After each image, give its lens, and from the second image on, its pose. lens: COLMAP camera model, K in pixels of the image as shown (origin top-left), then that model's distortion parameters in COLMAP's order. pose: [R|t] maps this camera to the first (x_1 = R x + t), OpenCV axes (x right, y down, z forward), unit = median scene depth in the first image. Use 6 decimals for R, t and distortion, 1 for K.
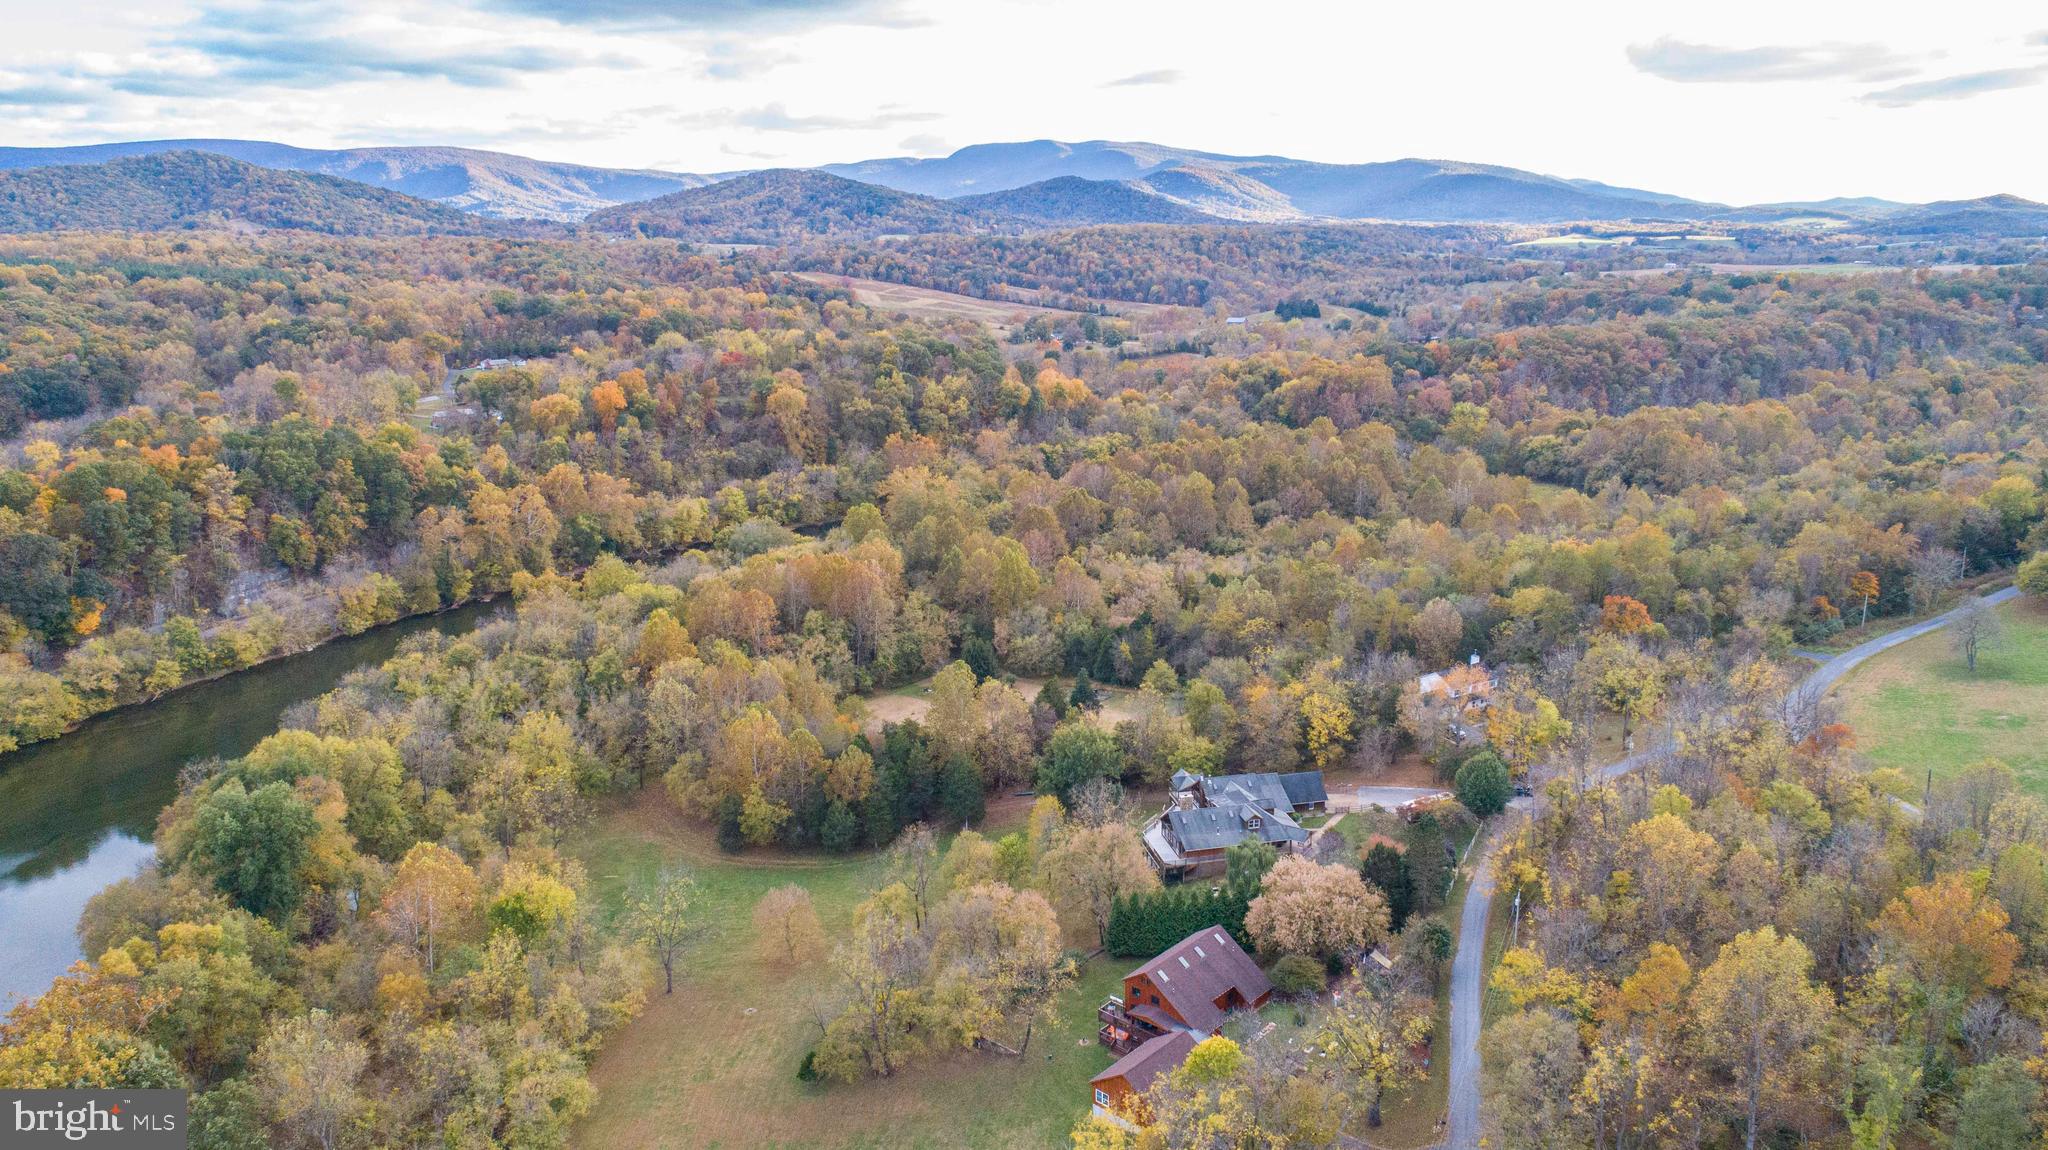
lens RADIAL K [[1359.3, 0, 1018.0], [0, 1359.3, 613.2], [0, 0, 1]] dist [-0.018162, 0.010918]
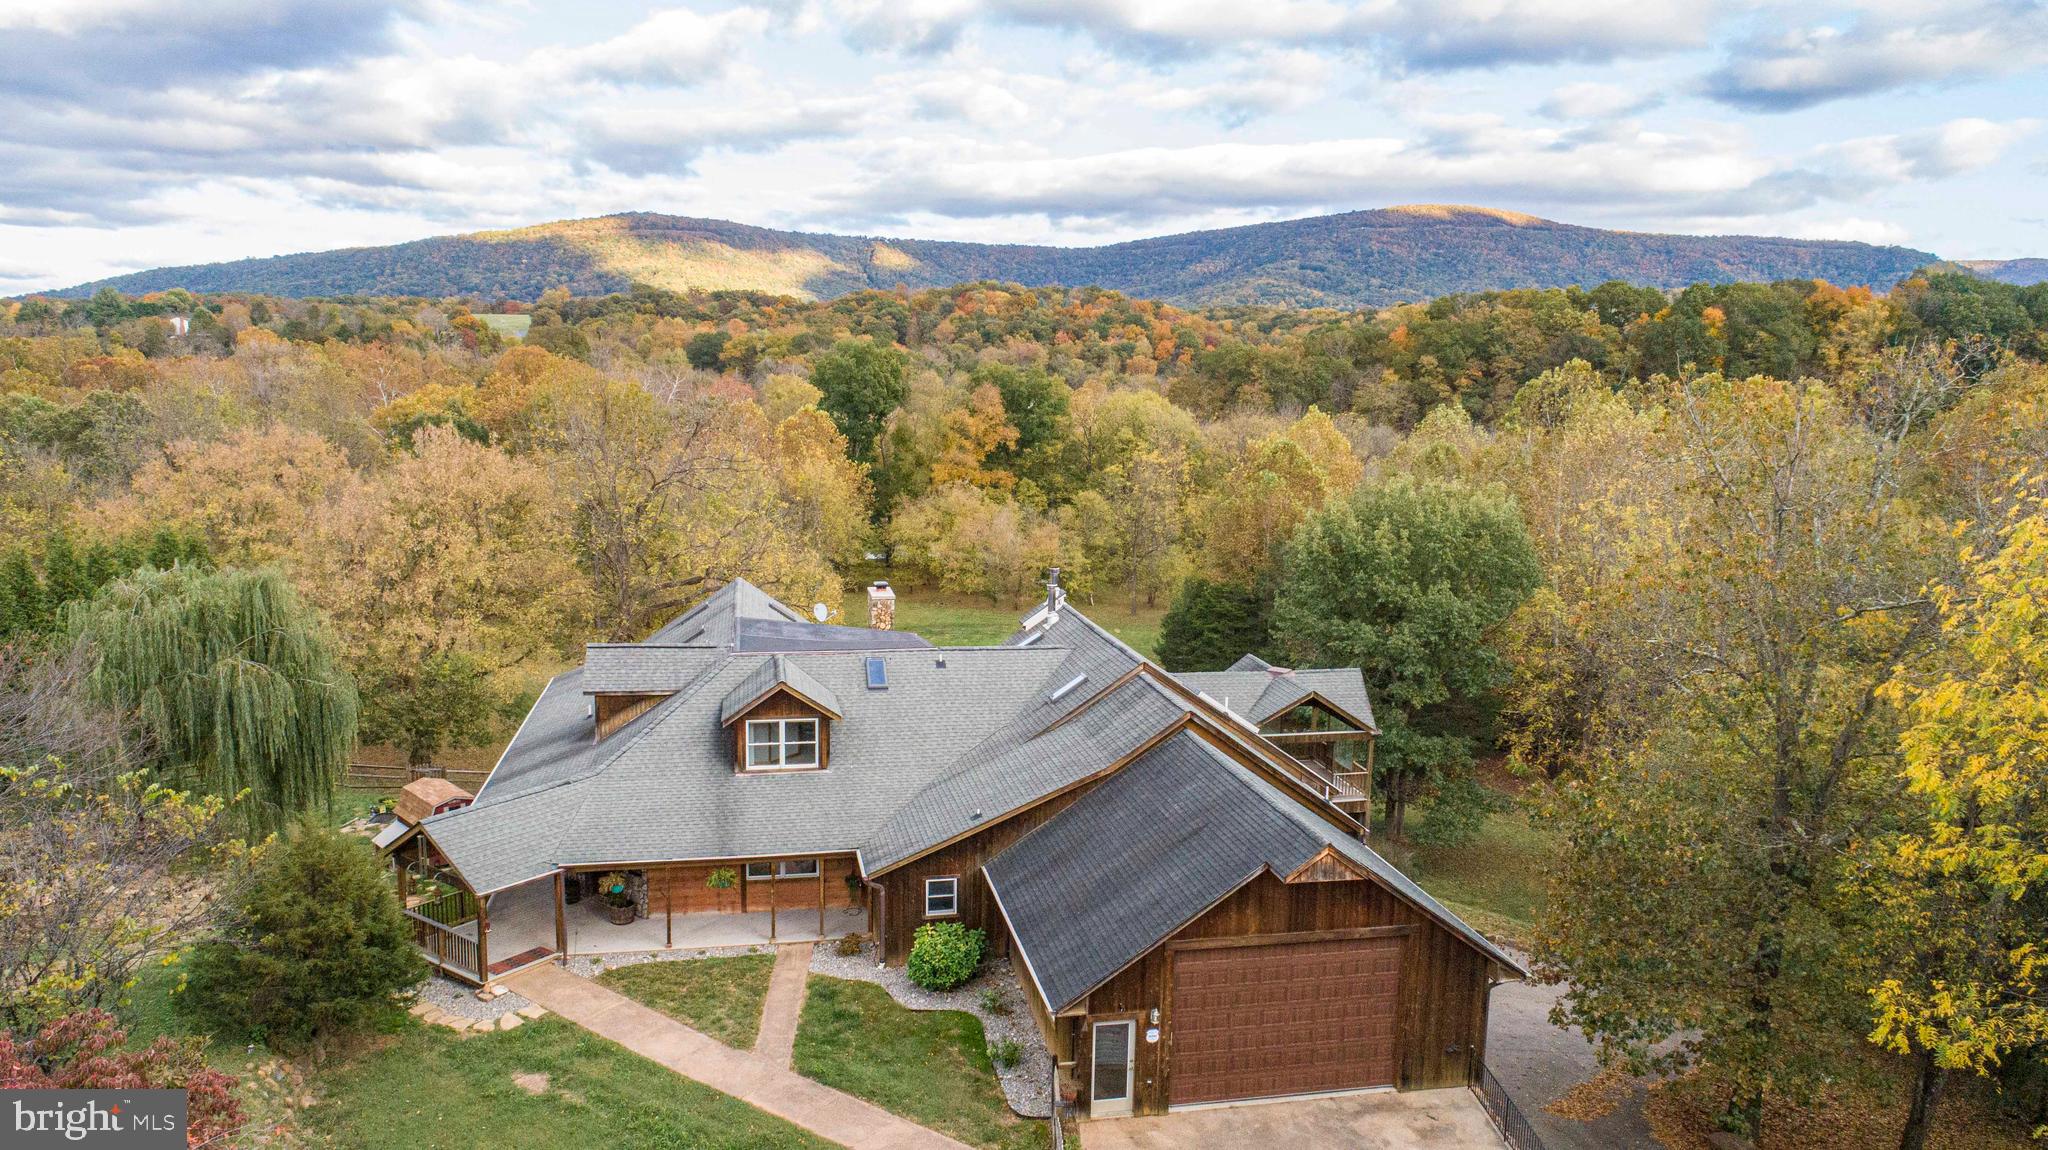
lens RADIAL K [[1359.3, 0, 1027.0], [0, 1359.3, 577.9], [0, 0, 1]] dist [-0.018162, 0.010918]
pose [[-0.012265, 0.163060, -0.986540, 0.039886], [-0.282612, 0.945823, 0.159843, 0.010466], [0.959156, 0.280768, 0.034482, 0.117991]]
